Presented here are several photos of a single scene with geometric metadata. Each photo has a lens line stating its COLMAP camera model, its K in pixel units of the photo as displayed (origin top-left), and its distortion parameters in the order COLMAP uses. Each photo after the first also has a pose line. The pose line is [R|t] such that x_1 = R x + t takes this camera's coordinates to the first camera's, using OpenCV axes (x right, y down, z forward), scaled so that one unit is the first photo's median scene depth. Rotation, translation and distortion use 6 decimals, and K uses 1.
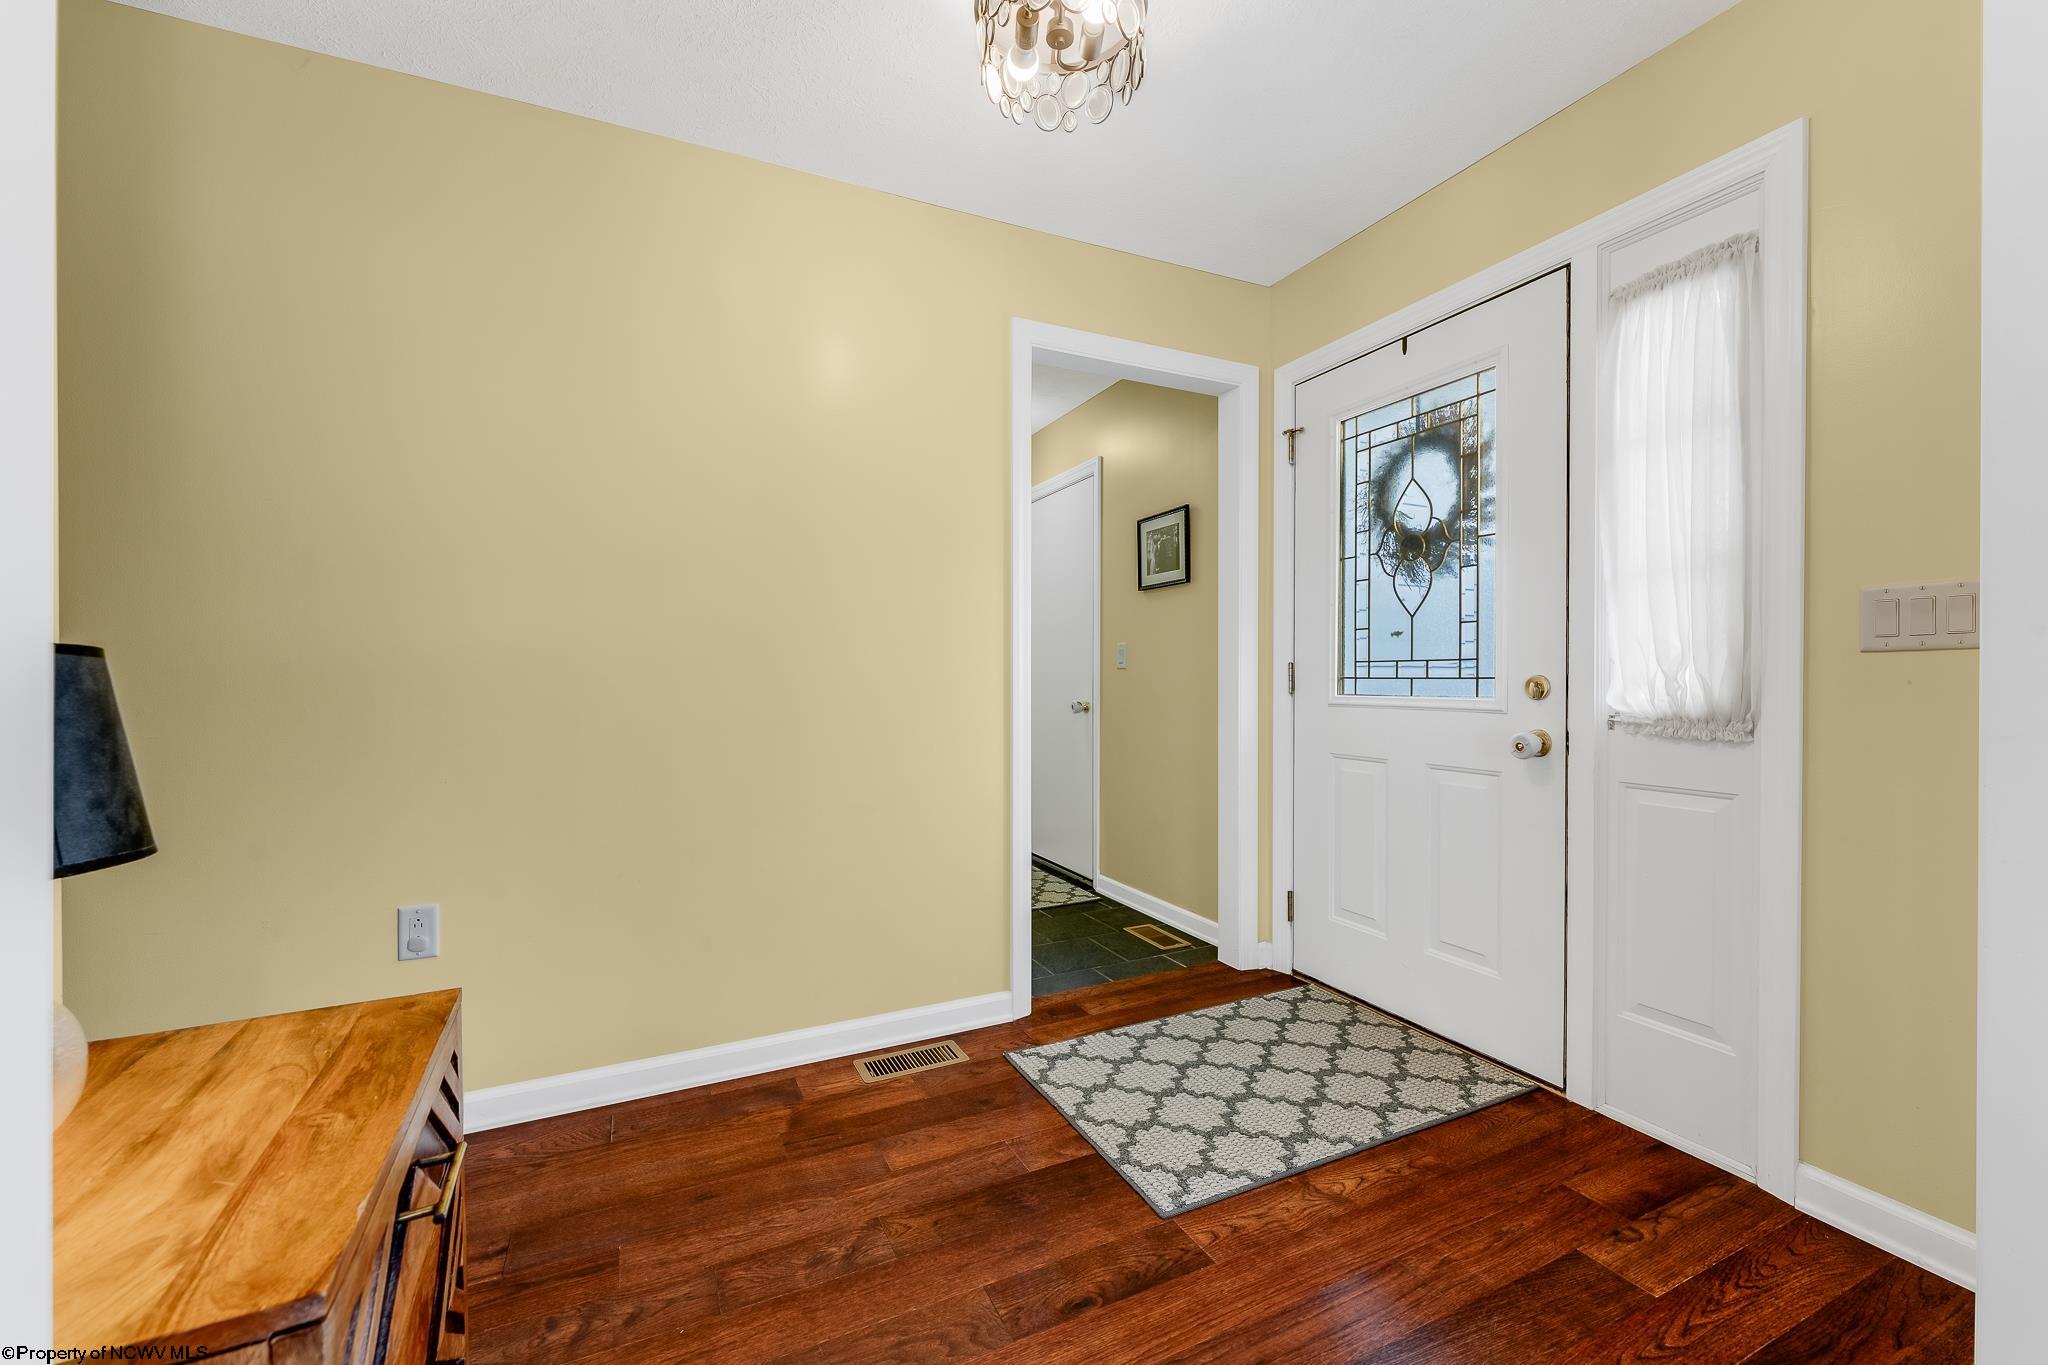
lens RADIAL K [[820.2, 0, 1018.4], [0, 820.2, 682.9], [0, 0, 1]] dist [-0.001184, 0.000377]
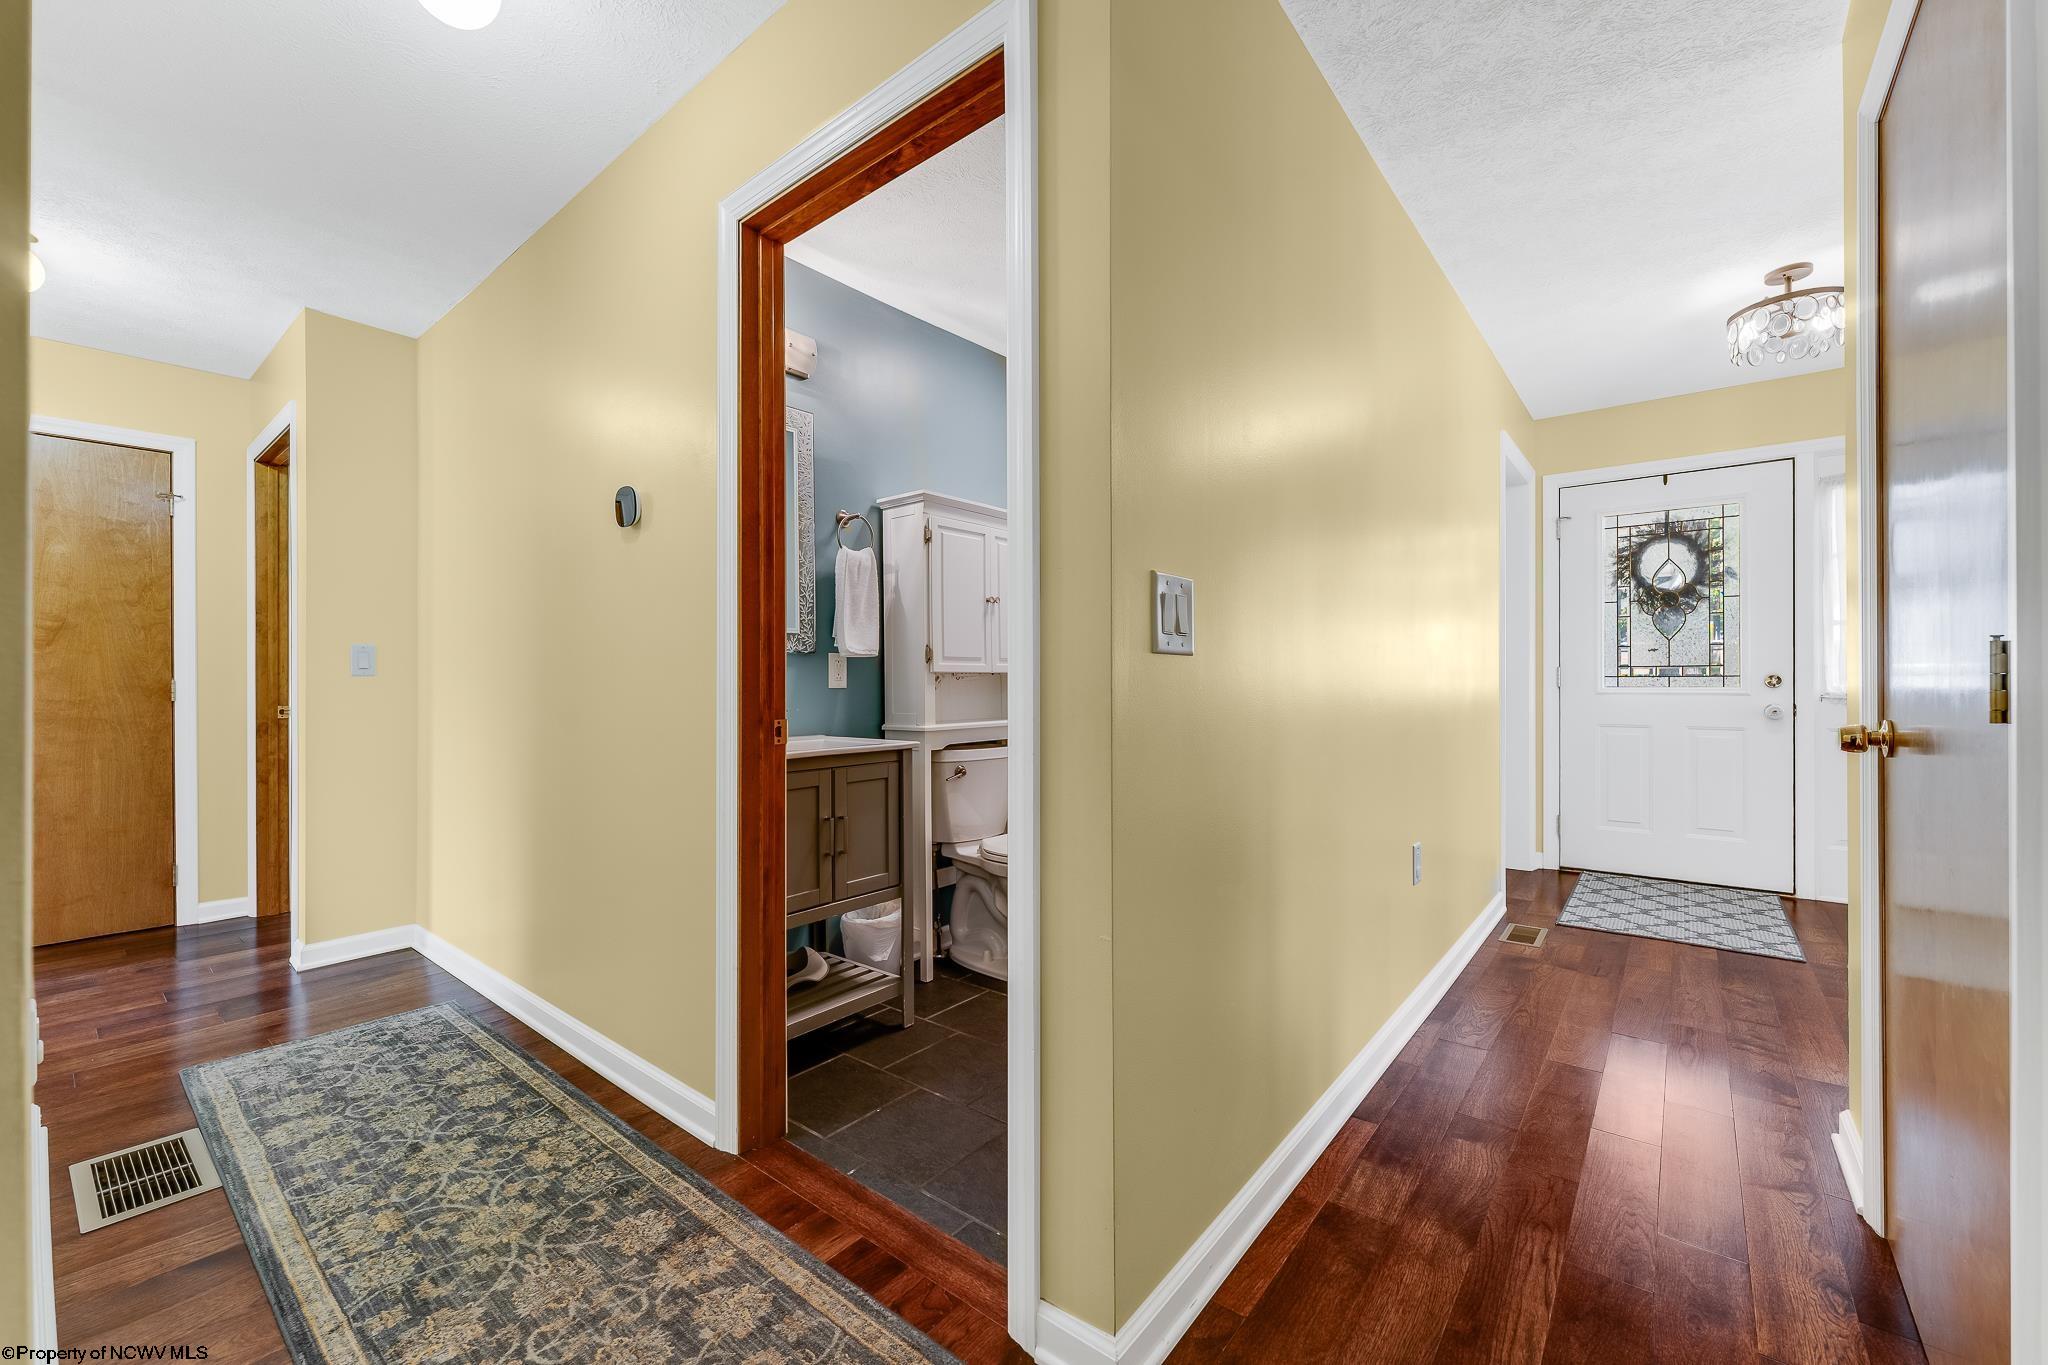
lens RADIAL K [[820.2, 0, 1026.5], [0, 820.2, 679.7], [0, 0, 1]] dist [-0.001184, 0.000377]
pose [[0.901755, -0.000884, 0.432246, -1.552245], [0.004319, 0.999966, -0.006966, 0.007761], [-0.432226, 0.008149, 0.901729, 0.051117]]
